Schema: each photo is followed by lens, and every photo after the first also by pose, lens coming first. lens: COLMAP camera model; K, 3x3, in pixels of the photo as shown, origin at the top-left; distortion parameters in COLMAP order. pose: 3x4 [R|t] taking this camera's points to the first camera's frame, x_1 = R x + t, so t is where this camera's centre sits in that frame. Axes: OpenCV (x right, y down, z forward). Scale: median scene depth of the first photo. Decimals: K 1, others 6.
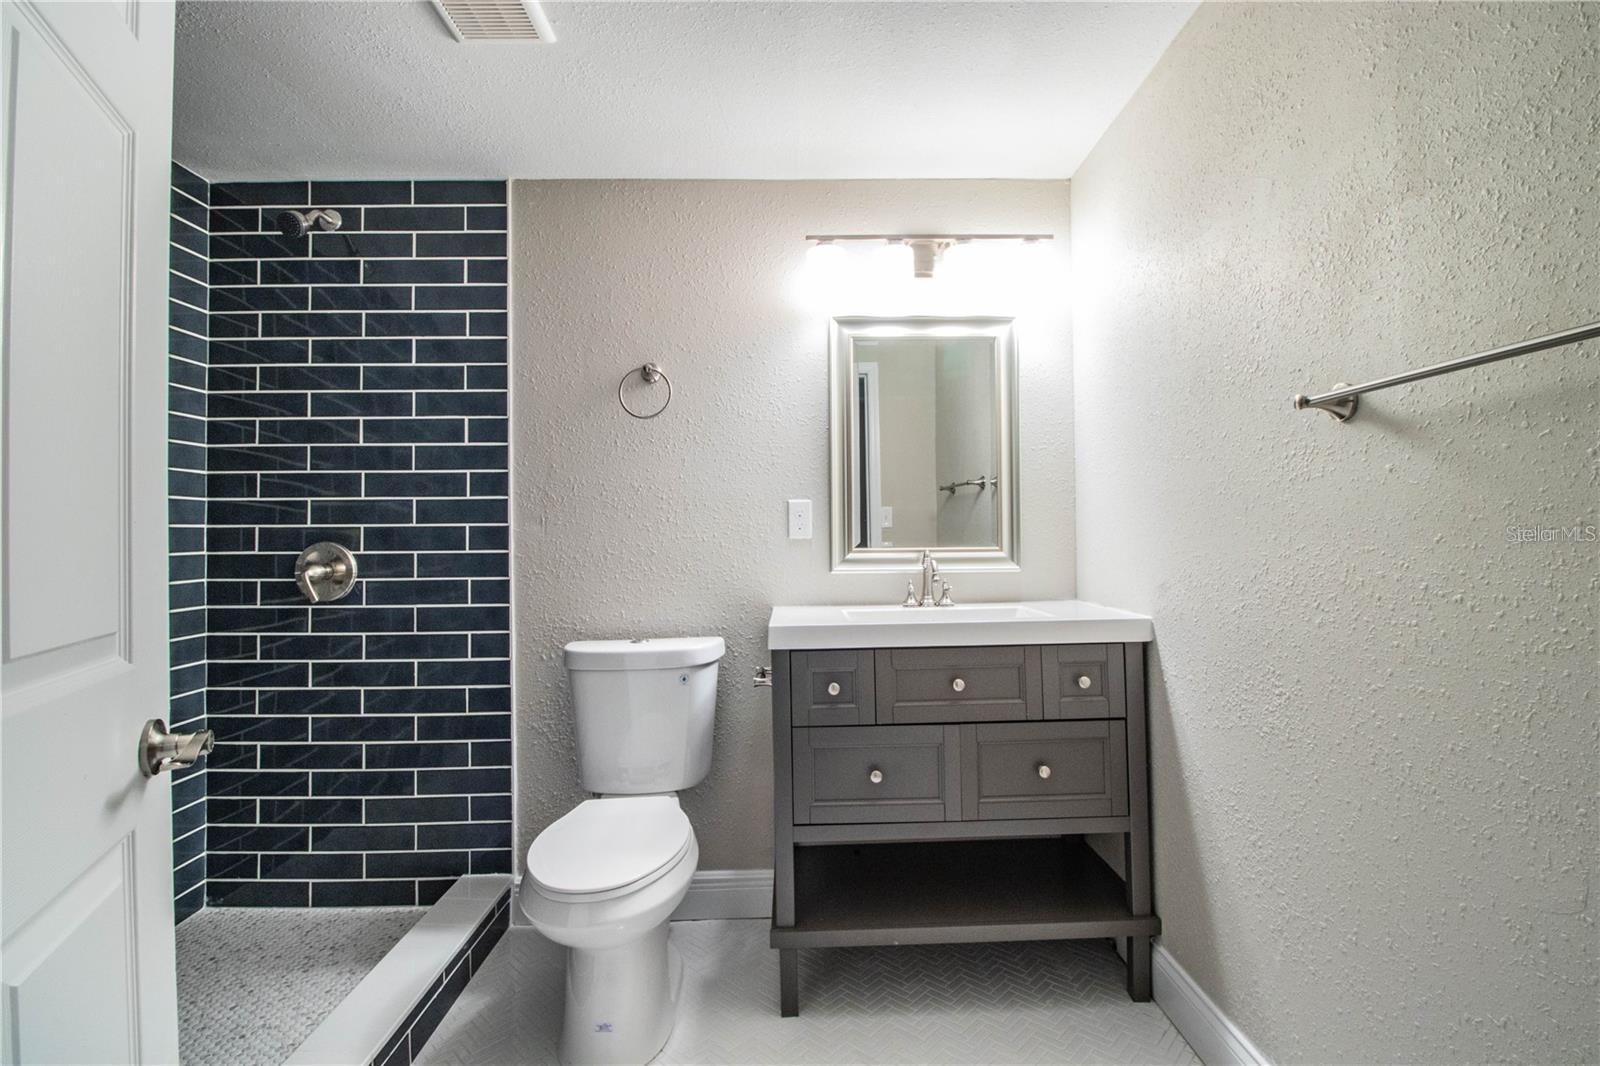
lens RADIAL K [[738.1, 0, 799.2], [0, 738.1, 534.3], [0, 0, 1]] dist [-0.003410, -0.010511]
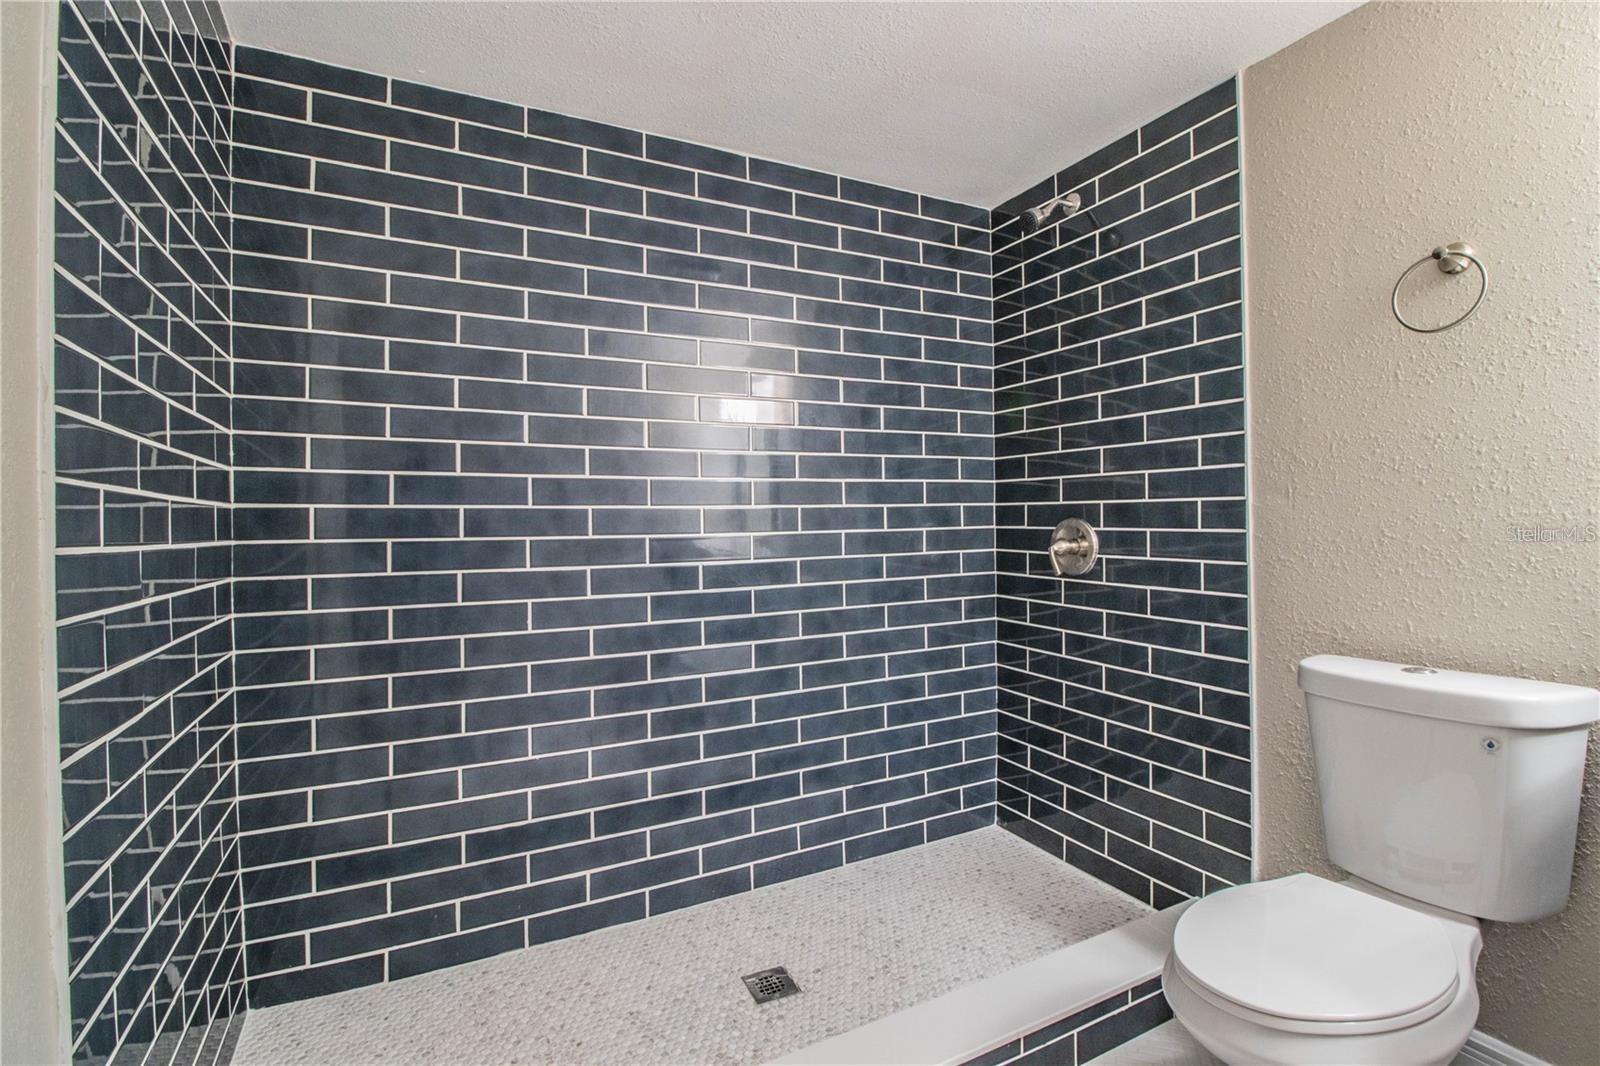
lens RADIAL K [[738.1, 0, 796.9], [0, 738.1, 524.1], [0, 0, 1]] dist [-0.003410, -0.010511]
pose [[0.438240, 0.011877, -0.898779, 0.120683], [0.010264, 0.999781, 0.018216, -0.004169], [0.898799, -0.017208, 0.438023, 0.195562]]
